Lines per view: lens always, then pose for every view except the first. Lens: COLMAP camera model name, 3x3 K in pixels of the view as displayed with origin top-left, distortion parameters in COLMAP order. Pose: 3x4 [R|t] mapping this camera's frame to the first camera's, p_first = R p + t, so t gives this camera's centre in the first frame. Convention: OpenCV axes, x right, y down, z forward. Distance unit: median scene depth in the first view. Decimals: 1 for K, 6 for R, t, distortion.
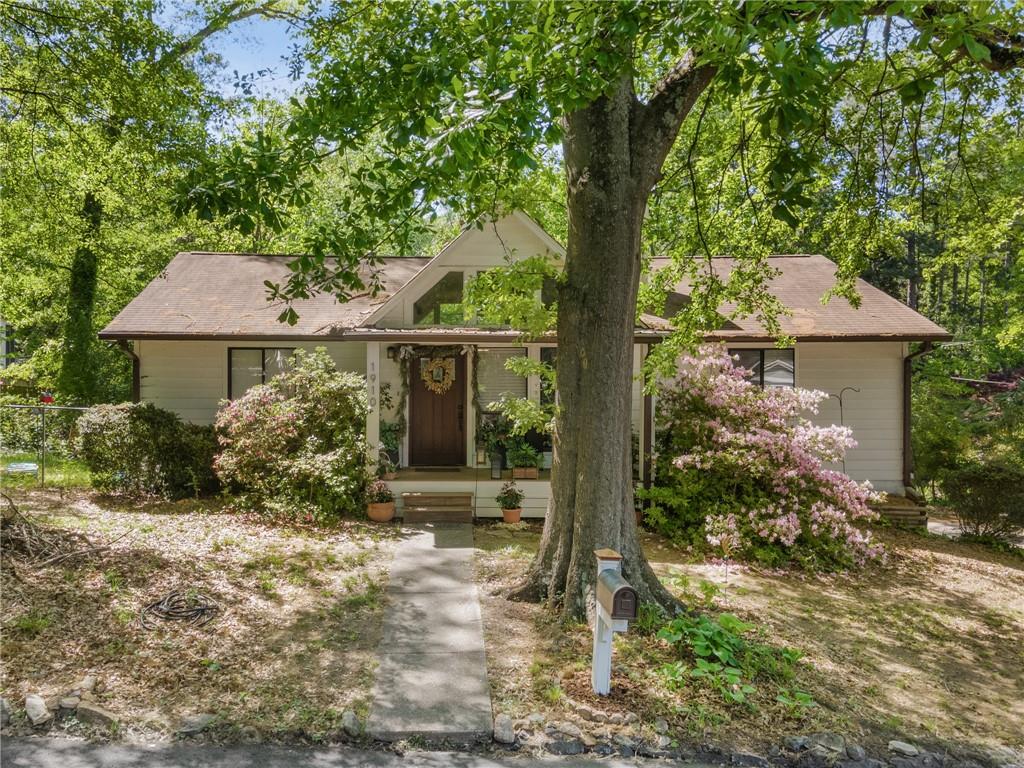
lens RADIAL K [[709.8, 0, 512.1], [0, 709.8, 367.4], [0, 0, 1]] dist [0.029669, -0.000058]
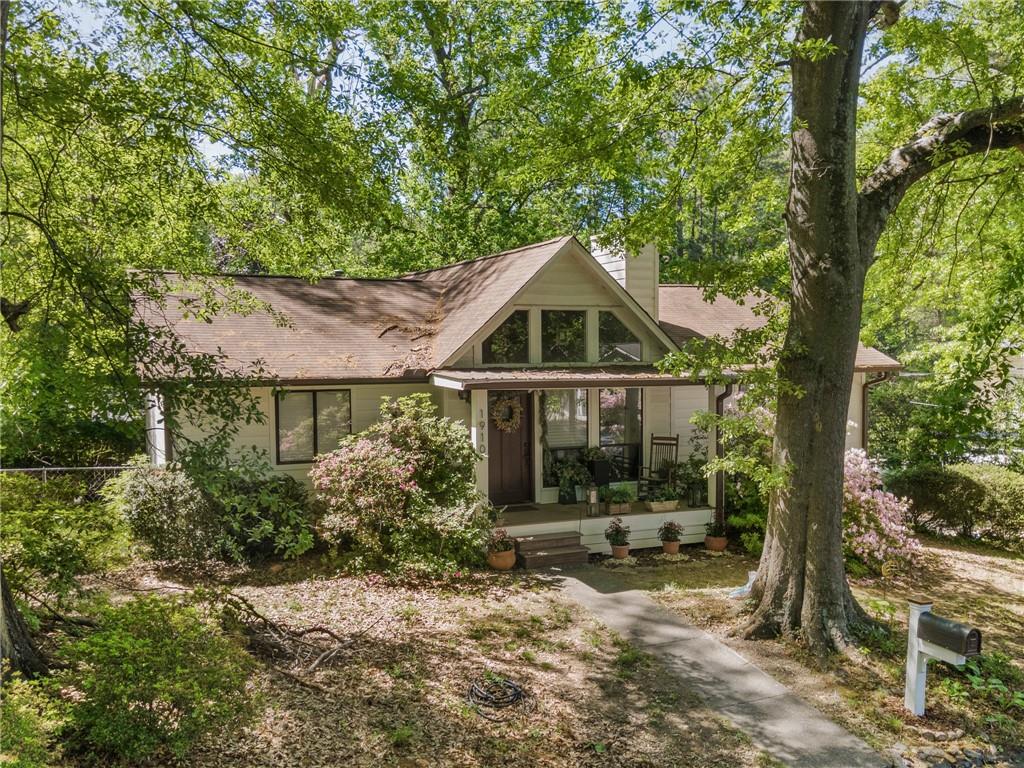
lens RADIAL K [[720.2, 0, 512.0], [0, 720.2, 384.0], [0, 0, 1]] dist [0.041371, 0.000951]
pose [[0.945539, -0.022253, 0.324746, -0.717379], [0.009972, 0.999173, 0.039432, -0.120459], [-0.325355, -0.034046, 0.944979, 0.065184]]
